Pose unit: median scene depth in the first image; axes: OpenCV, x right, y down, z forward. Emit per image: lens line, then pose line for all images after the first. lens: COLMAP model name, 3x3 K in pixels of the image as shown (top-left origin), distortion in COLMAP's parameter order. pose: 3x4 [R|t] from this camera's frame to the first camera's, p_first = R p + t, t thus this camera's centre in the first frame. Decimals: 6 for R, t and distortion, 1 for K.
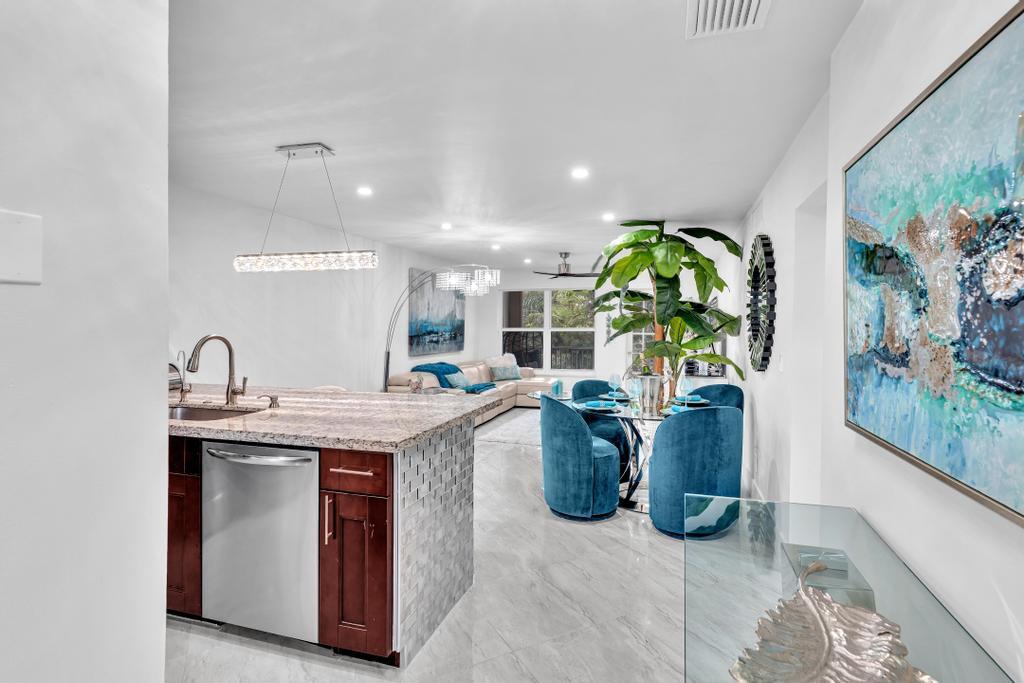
lens RADIAL K [[511.0, 0, 517.5], [0, 511.0, 338.5], [0, 0, 1]] dist [0.014945, 0.000385]
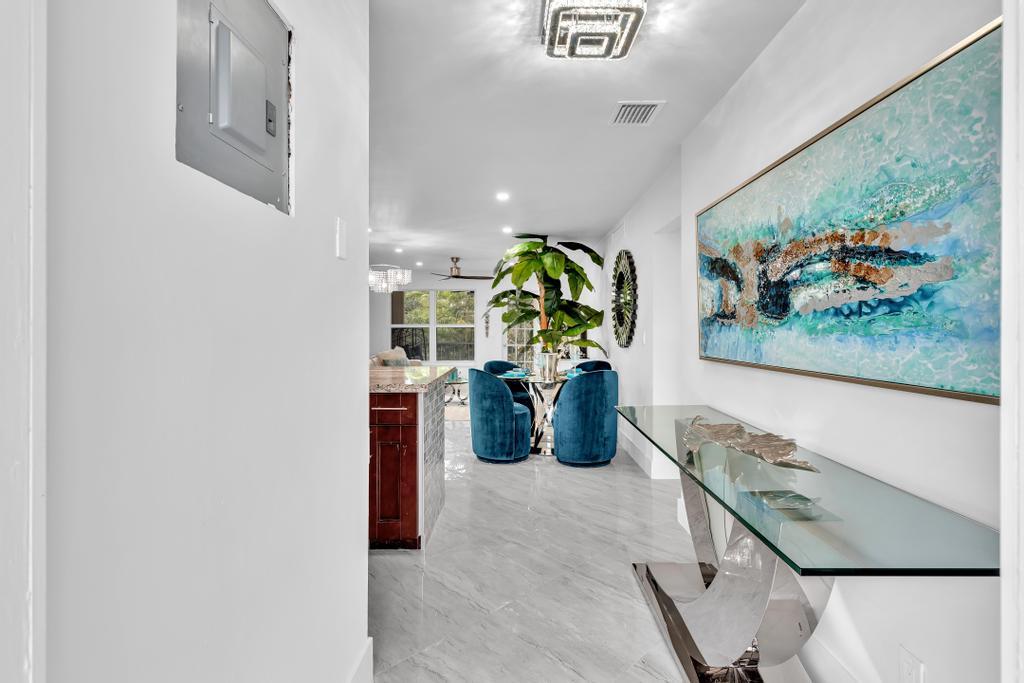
lens RADIAL K [[486.9, 0, 509.5], [0, 486.9, 332.1], [0, 0, 1]] dist [-0.001427, 0.000640]
pose [[0.960675, -0.003696, 0.277651, -0.150024], [0.008903, 0.999807, -0.017495, 0.032420], [-0.277533, 0.019279, 0.960523, -0.141354]]
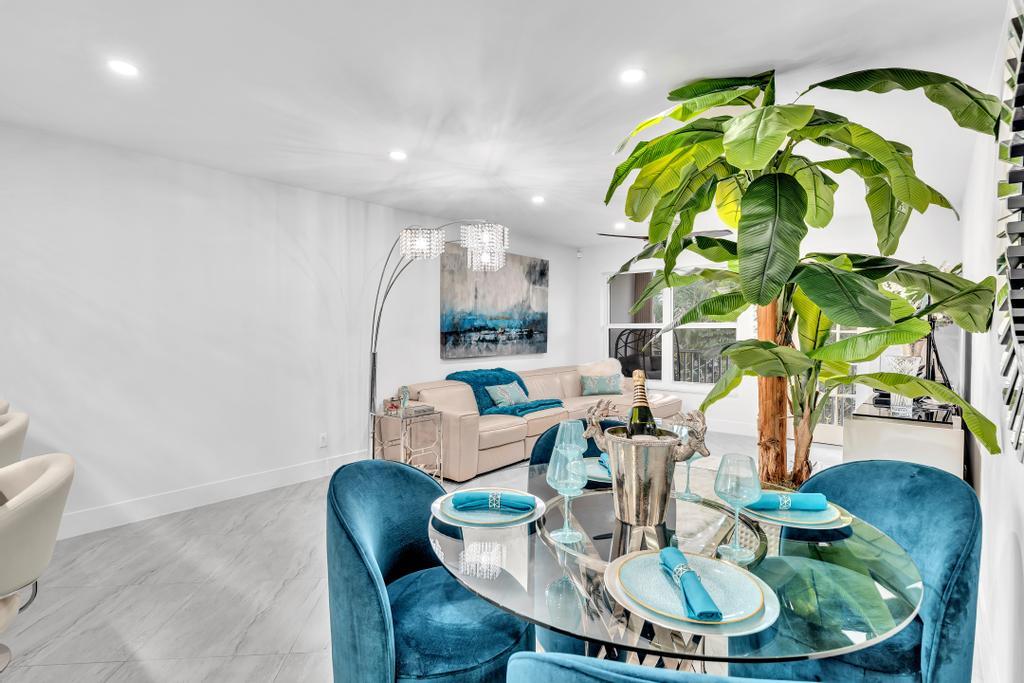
lens RADIAL K [[503.0, 0, 519.0], [0, 503.0, 339.1], [0, 0, 1]] dist [-0.001453, -0.000231]
pose [[0.923437, 0.006043, -0.383703, 0.263835], [-0.005901, 0.999981, 0.001545, 0.003682], [0.383705, 0.000838, 0.923455, 0.538004]]
